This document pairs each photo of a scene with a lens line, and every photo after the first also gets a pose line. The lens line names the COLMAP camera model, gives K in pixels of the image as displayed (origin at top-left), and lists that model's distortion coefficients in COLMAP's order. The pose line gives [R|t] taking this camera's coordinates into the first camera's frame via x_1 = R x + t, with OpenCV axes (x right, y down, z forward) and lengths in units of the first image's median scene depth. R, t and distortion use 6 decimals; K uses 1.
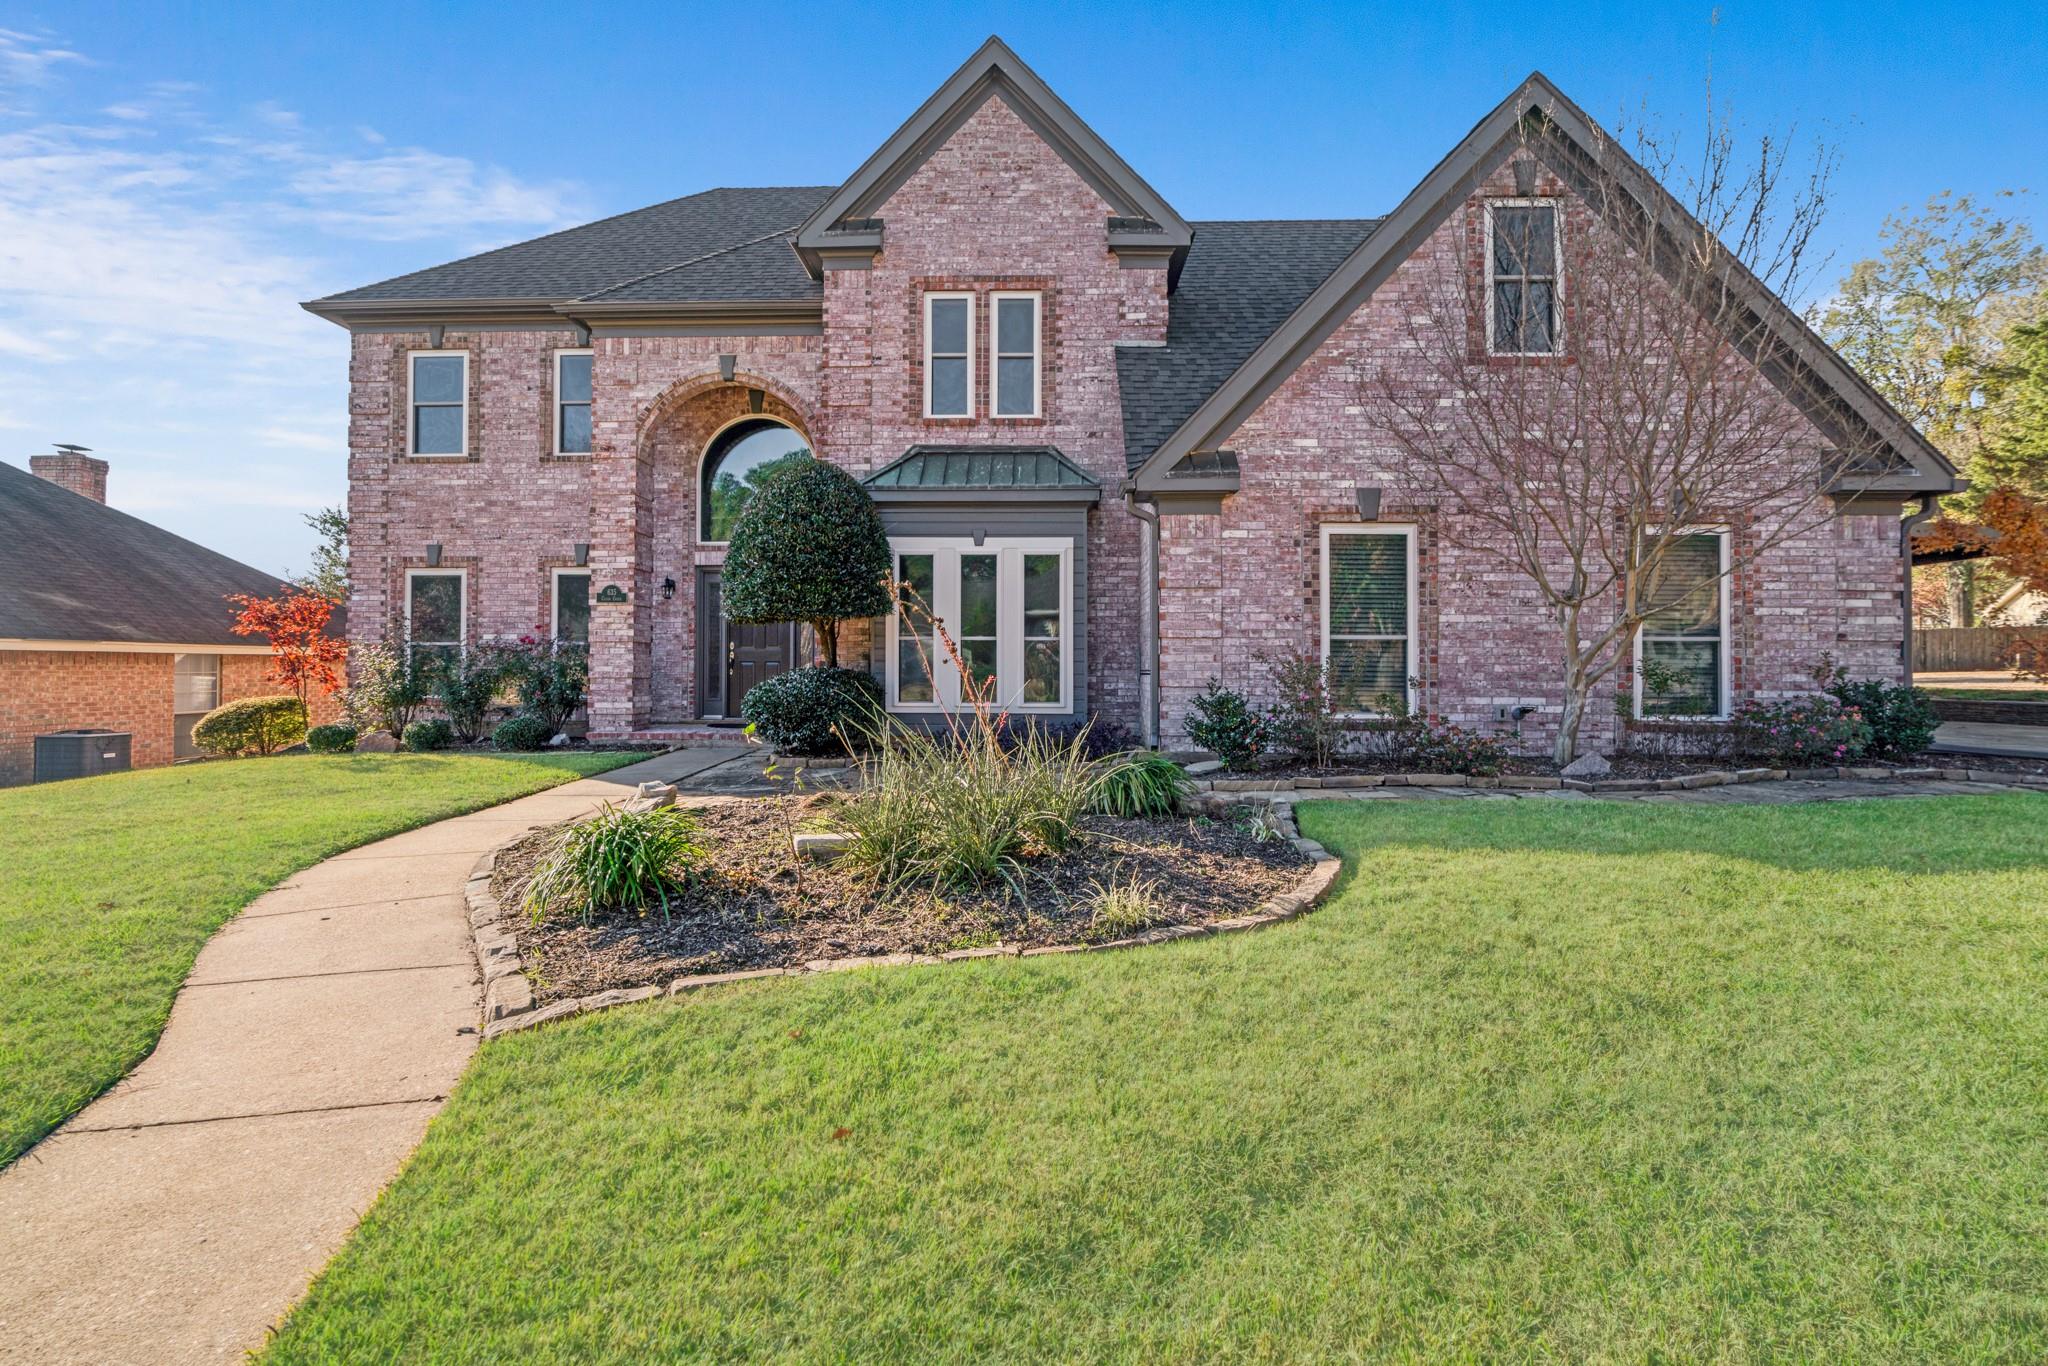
lens RADIAL K [[935.9, 0, 1022.9], [0, 935.9, 666.8], [0, 0, 1]] dist [-0.001198, 0.000426]
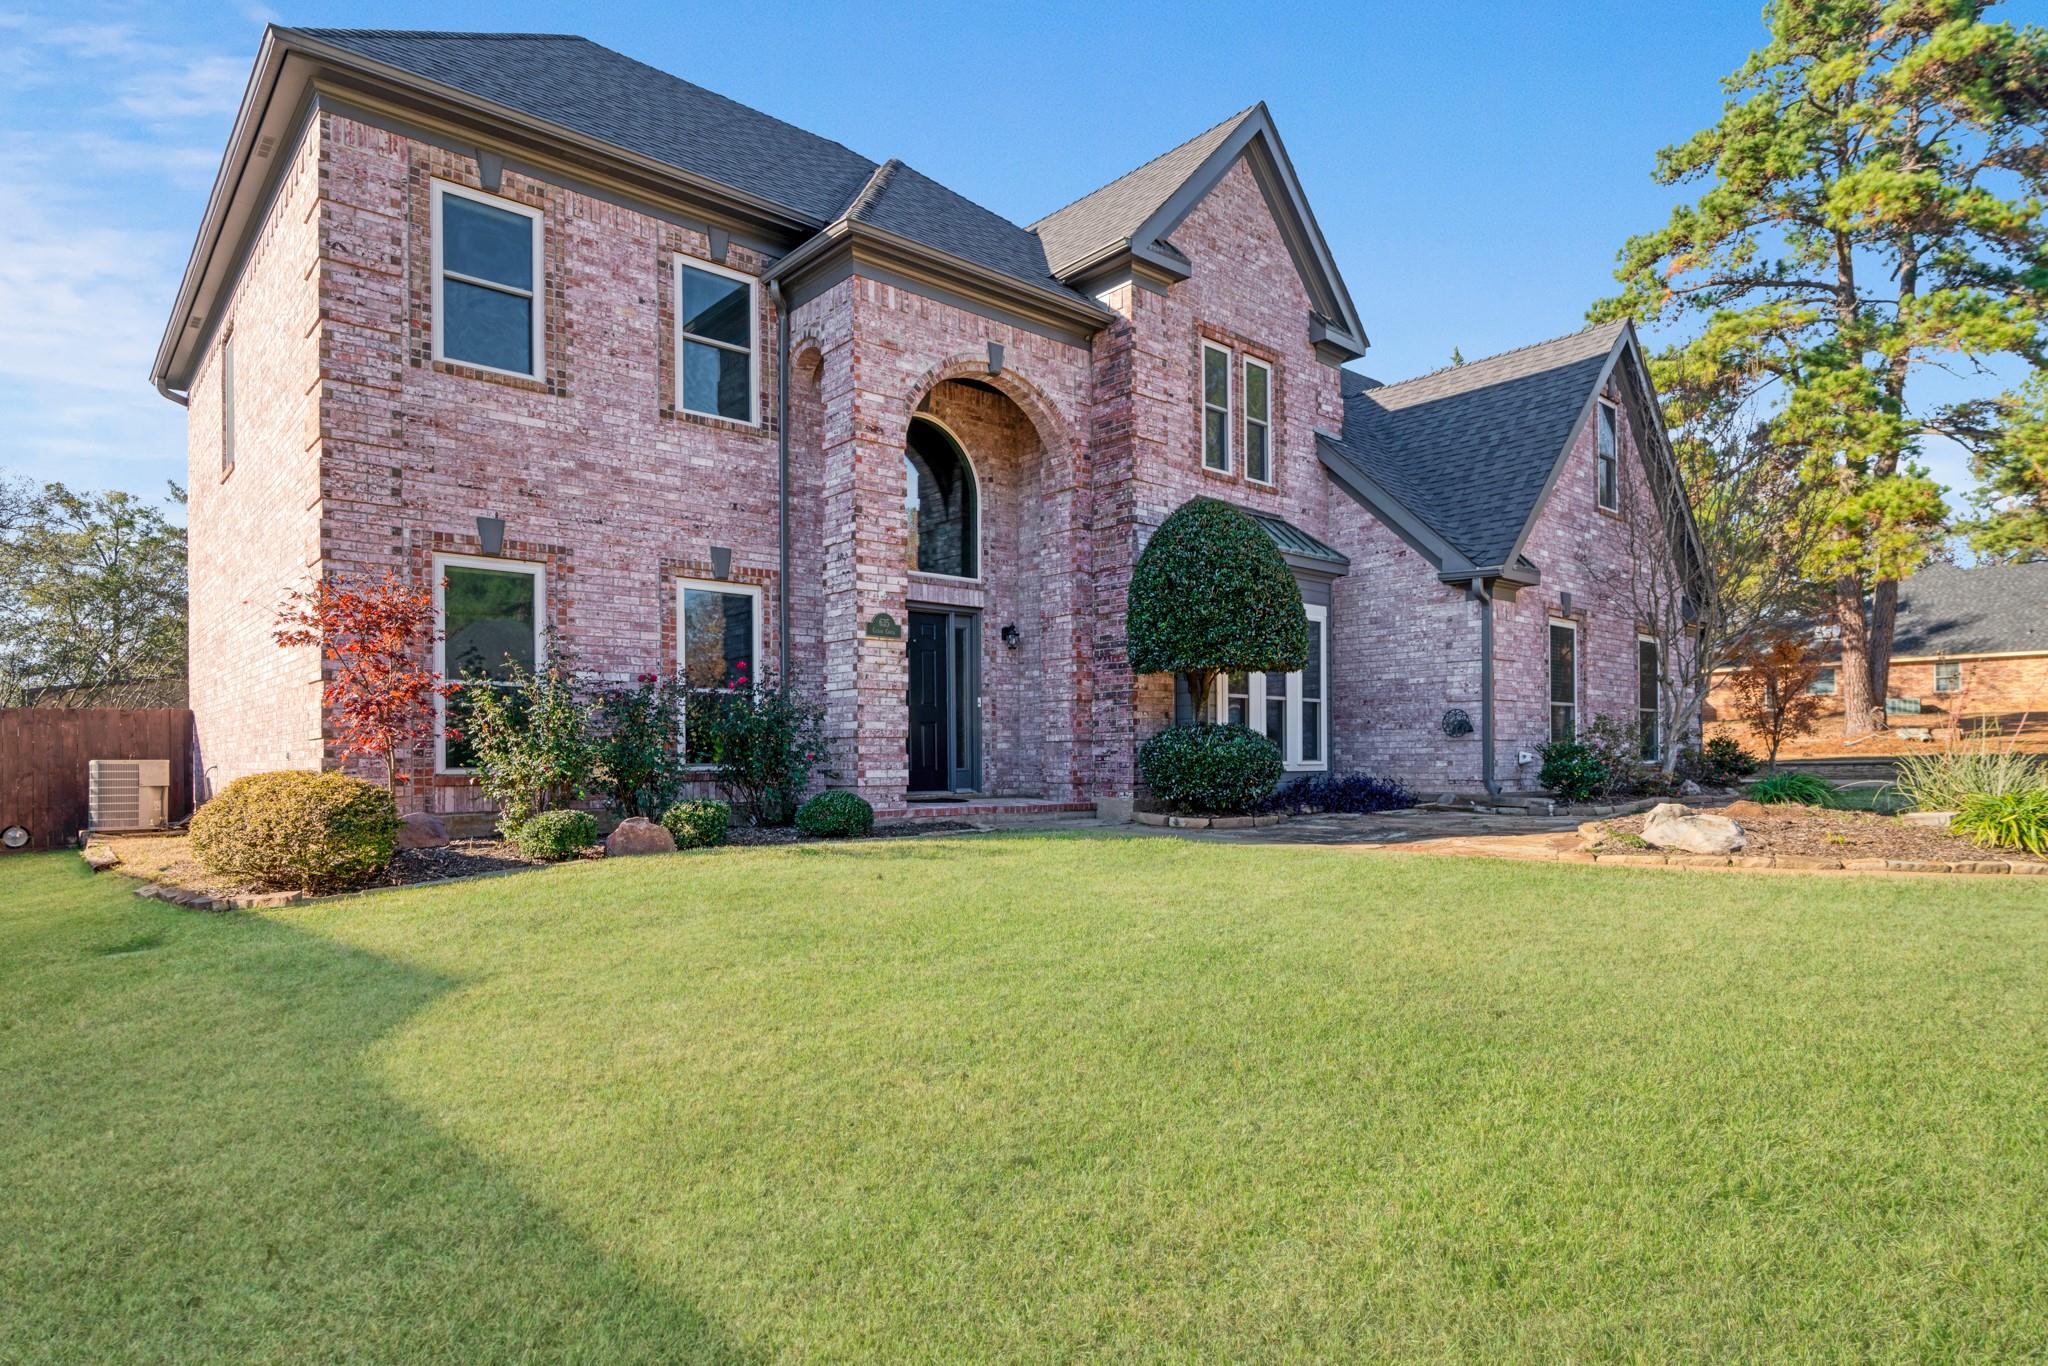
lens RADIAL K [[1128.7, 0, 1005.3], [0, 1128.7, 776.2], [0, 0, 1]] dist [-0.002257, 0.000044]
pose [[0.730564, -0.015464, 0.682669, -0.892405], [0.009032, 0.999875, 0.012984, 0.028993], [-0.682784, -0.003319, 0.730612, 0.246307]]
